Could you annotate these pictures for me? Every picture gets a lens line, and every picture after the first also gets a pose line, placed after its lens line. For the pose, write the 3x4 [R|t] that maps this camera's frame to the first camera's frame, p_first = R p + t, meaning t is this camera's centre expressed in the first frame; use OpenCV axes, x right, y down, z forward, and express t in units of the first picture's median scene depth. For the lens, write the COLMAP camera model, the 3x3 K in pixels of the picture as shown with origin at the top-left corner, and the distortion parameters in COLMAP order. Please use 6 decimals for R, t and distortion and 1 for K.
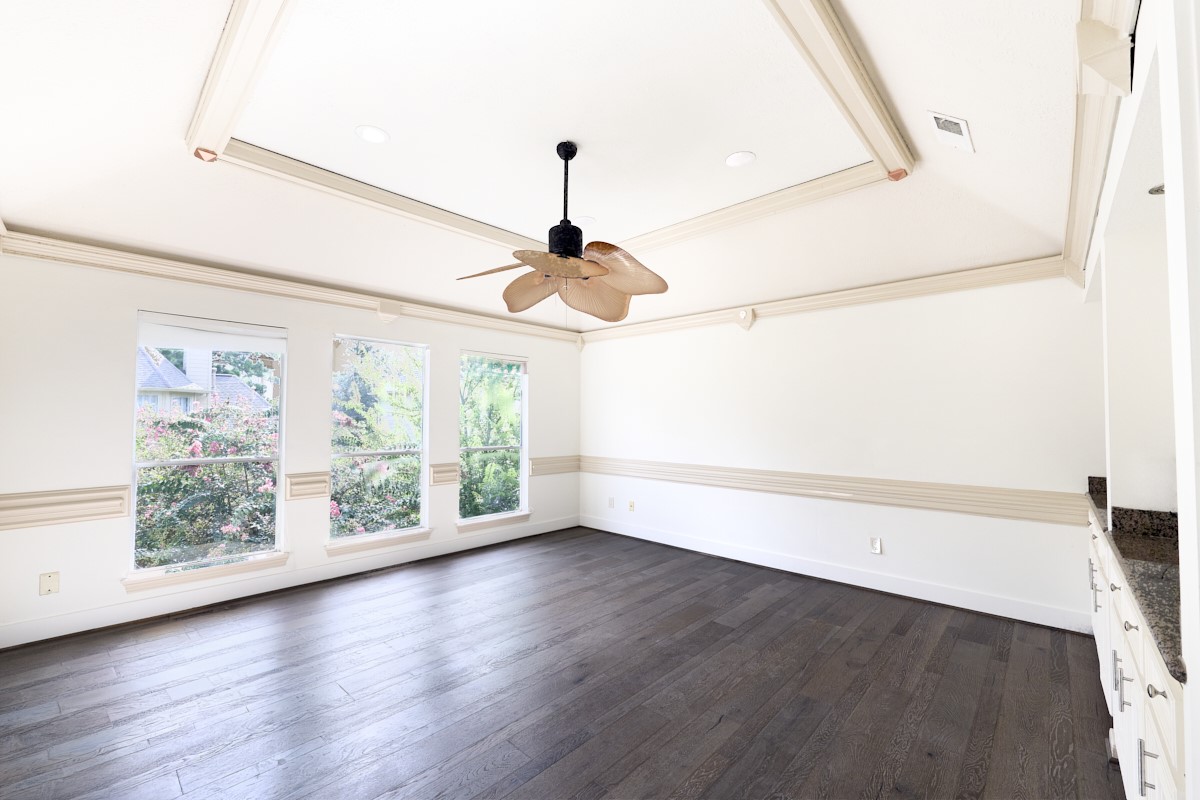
lens RADIAL K [[482.6, 0, 600.8], [0, 482.6, 402.9], [0, 0, 1]] dist [-0.001977, -0.000078]
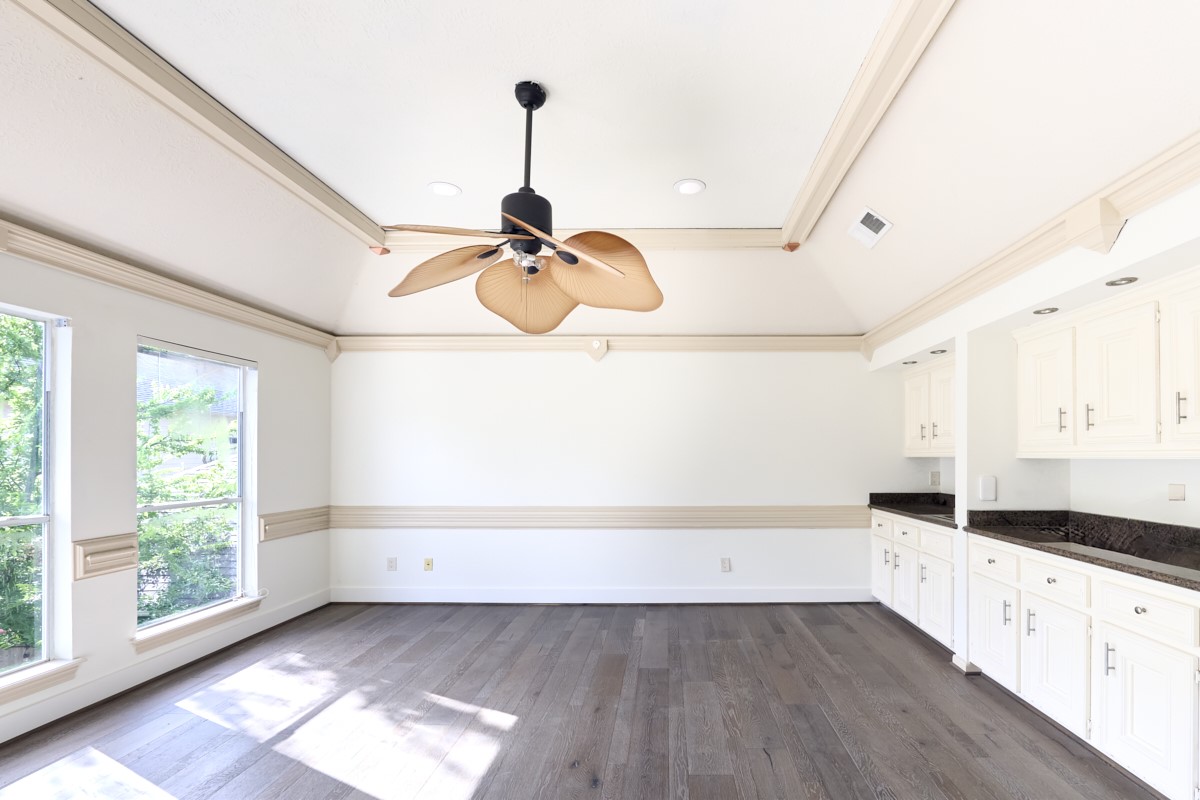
lens RADIAL K [[516.7, 0, 620.2], [0, 516.7, 450.0], [0, 0, 1]] dist [-0.003834, -0.000349]
pose [[0.748428, 0.001881, 0.663213, -0.358584], [-0.017708, 0.999696, 0.017148, 0.006482], [-0.662979, -0.024578, 0.748234, 0.213328]]
